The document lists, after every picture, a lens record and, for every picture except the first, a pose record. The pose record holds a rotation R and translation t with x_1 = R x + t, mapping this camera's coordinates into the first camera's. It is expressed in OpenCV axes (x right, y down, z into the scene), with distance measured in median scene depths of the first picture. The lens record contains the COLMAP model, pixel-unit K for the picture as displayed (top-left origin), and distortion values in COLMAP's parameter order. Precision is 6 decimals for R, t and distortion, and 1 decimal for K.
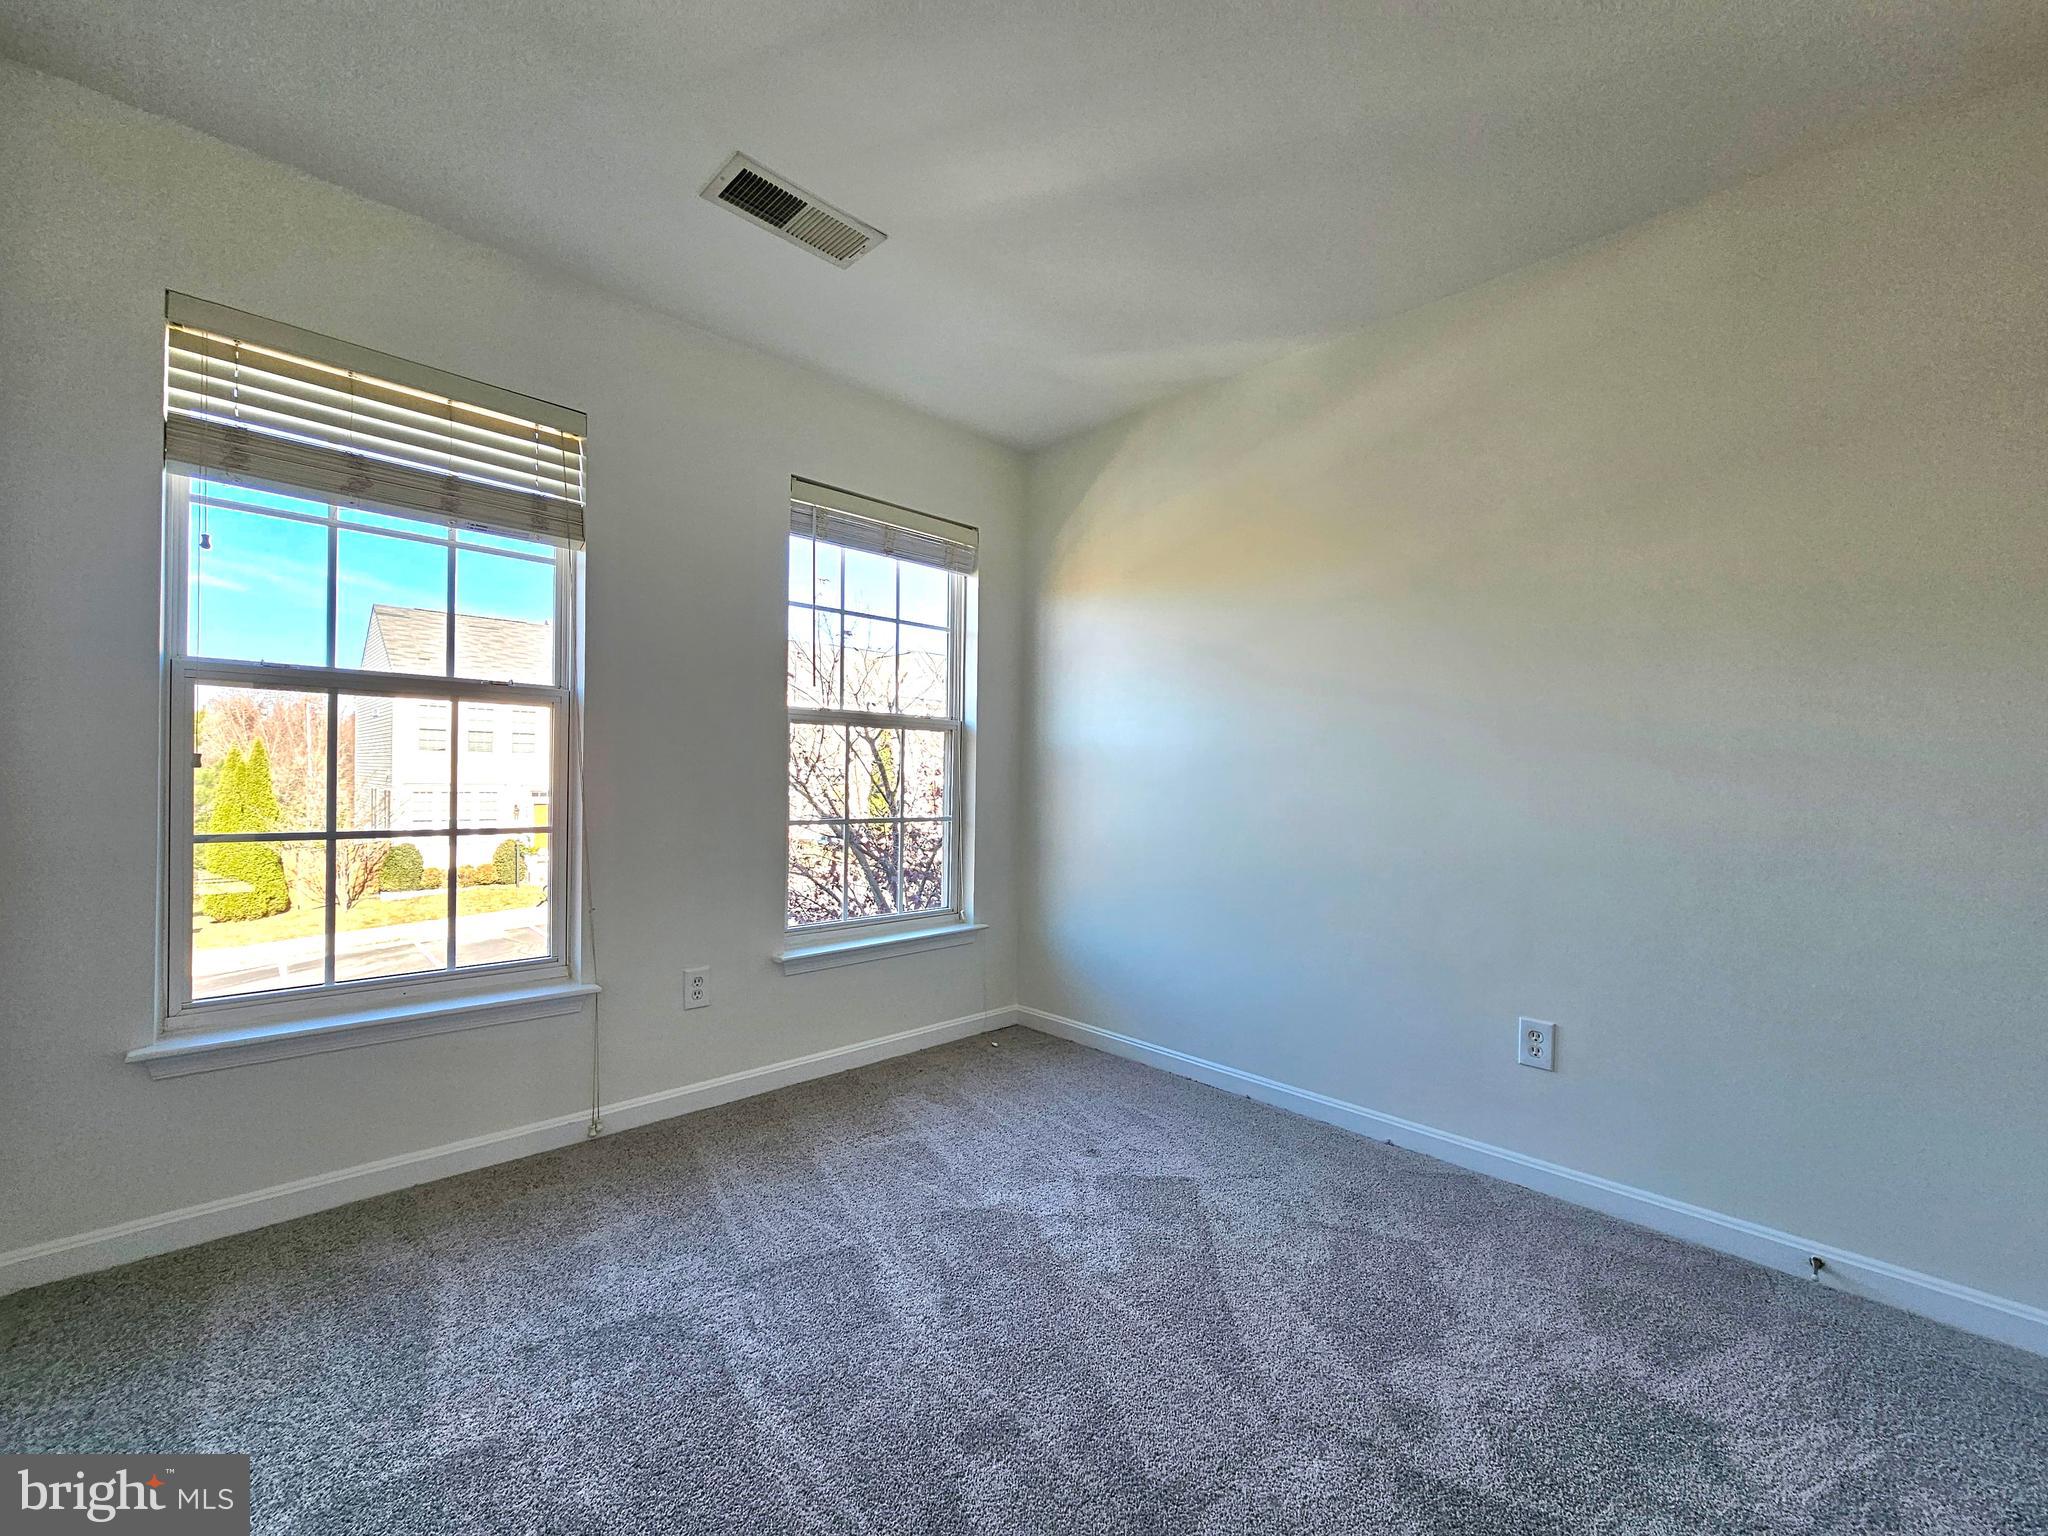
lens RADIAL K [[820.7, 0, 932.8], [0, 820.7, 794.3], [0, 0, 1]] dist [-0.022003, -0.000008]
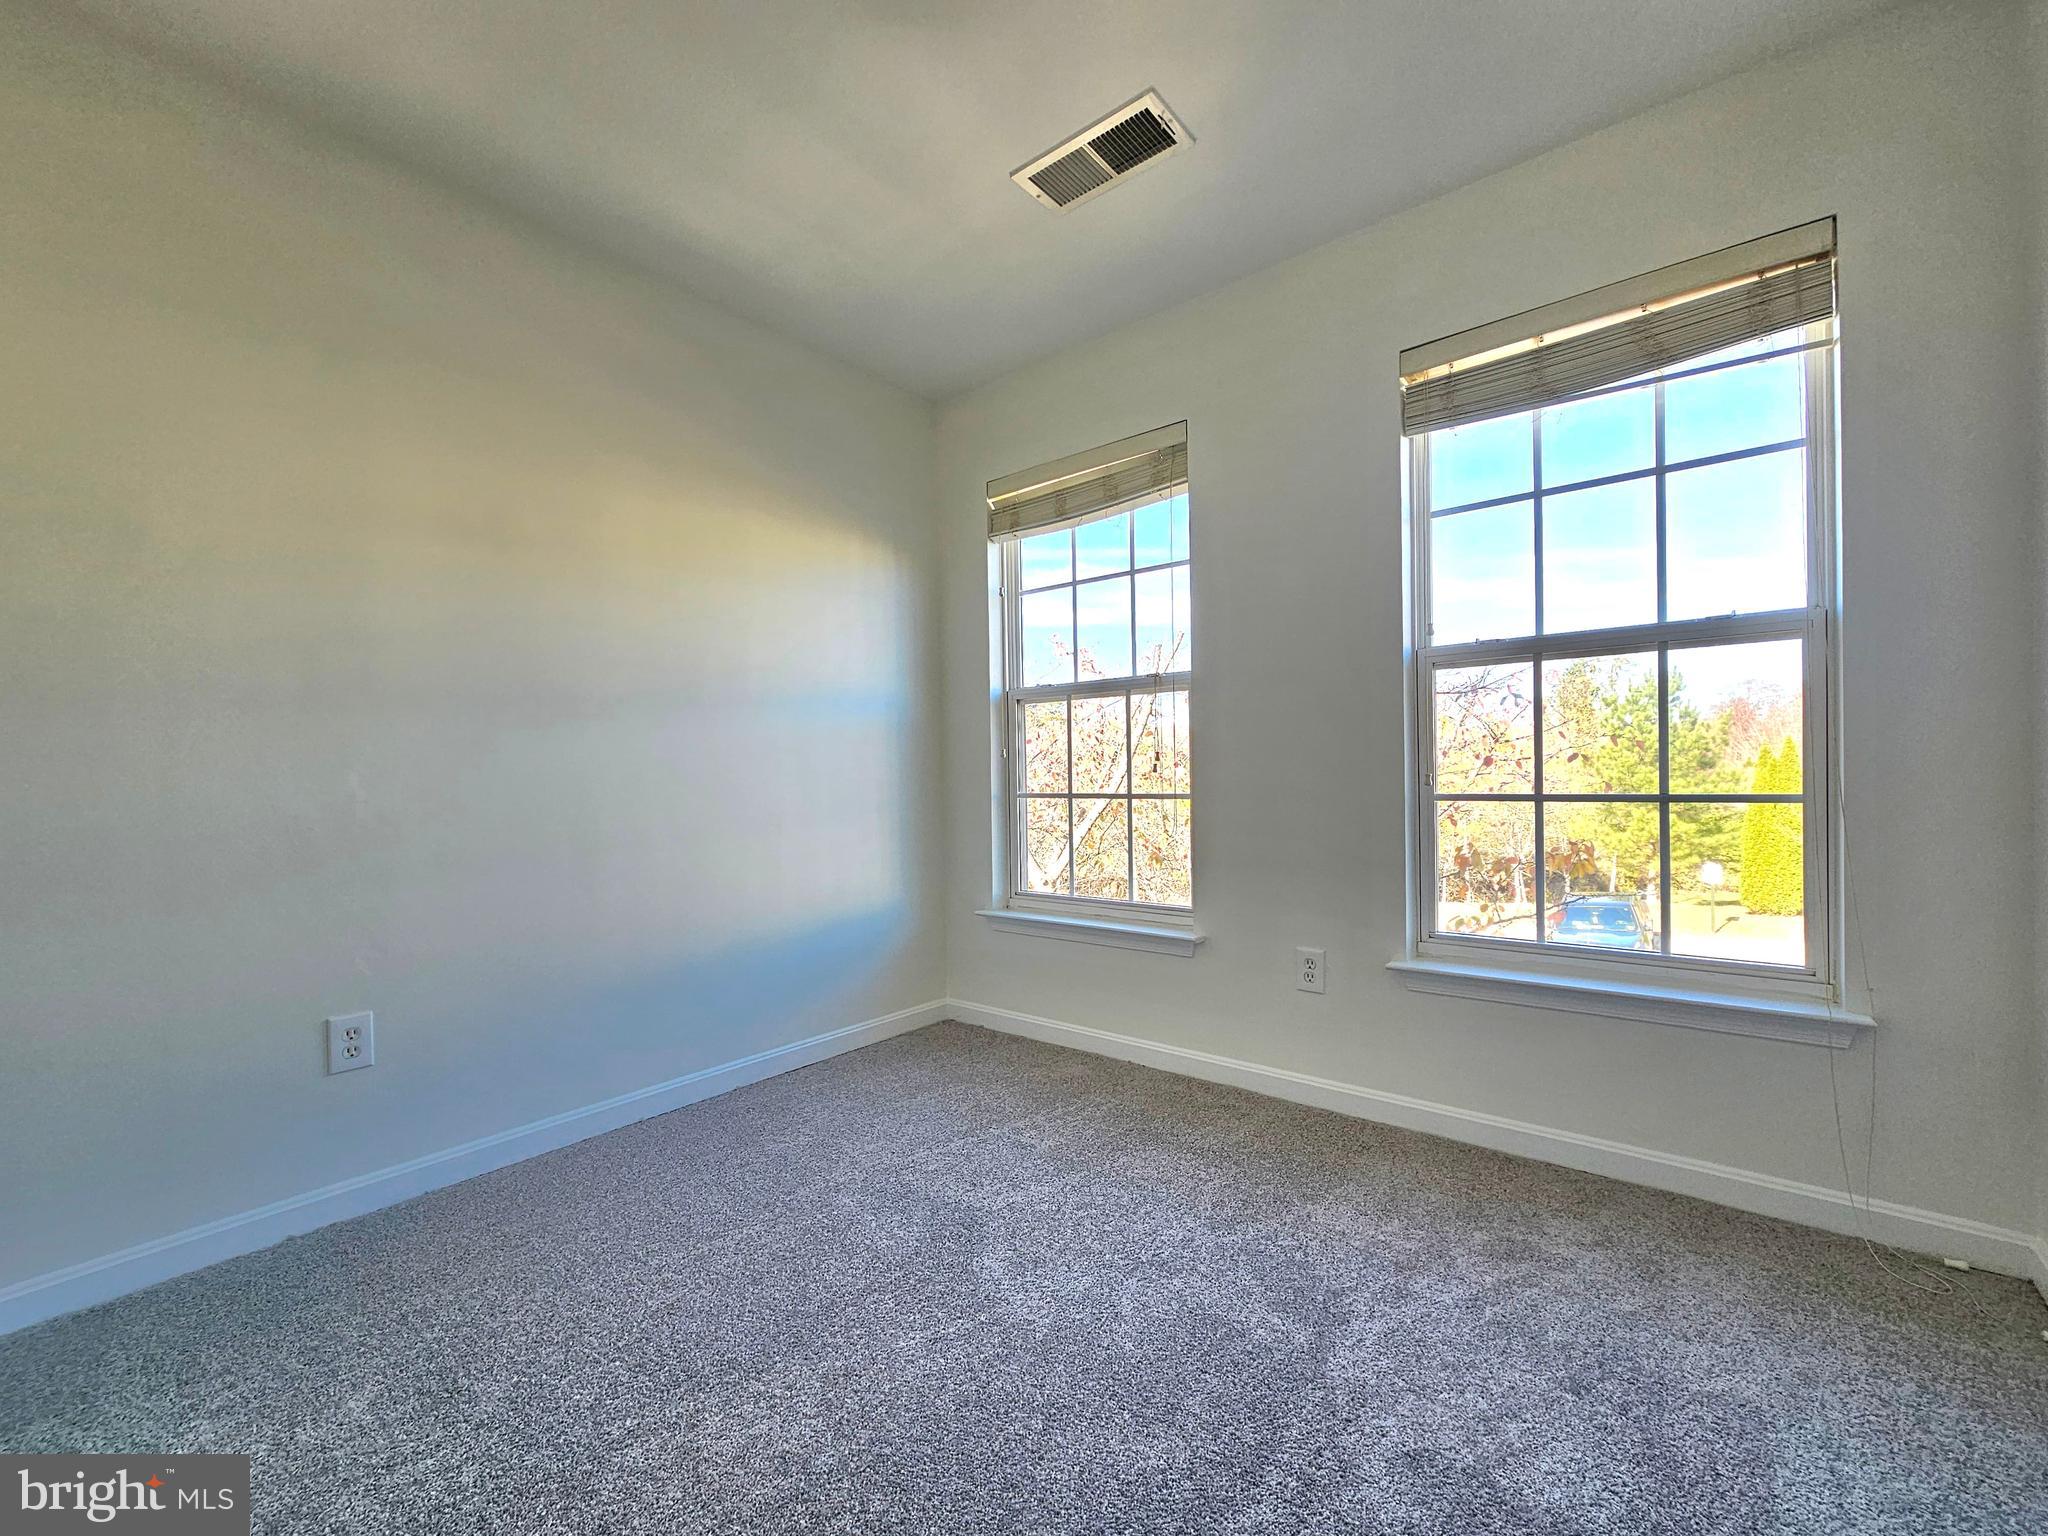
lens RADIAL K [[850.6, 0, 1024.0], [0, 850.6, 768.0], [0, 0, 1]] dist [-0.007299, -0.000170]
pose [[0.134319, -0.006889, -0.990914, 0.259886], [0.025270, 0.999674, -0.003524, 0.000005], [0.990616, -0.024567, 0.134450, 0.232927]]
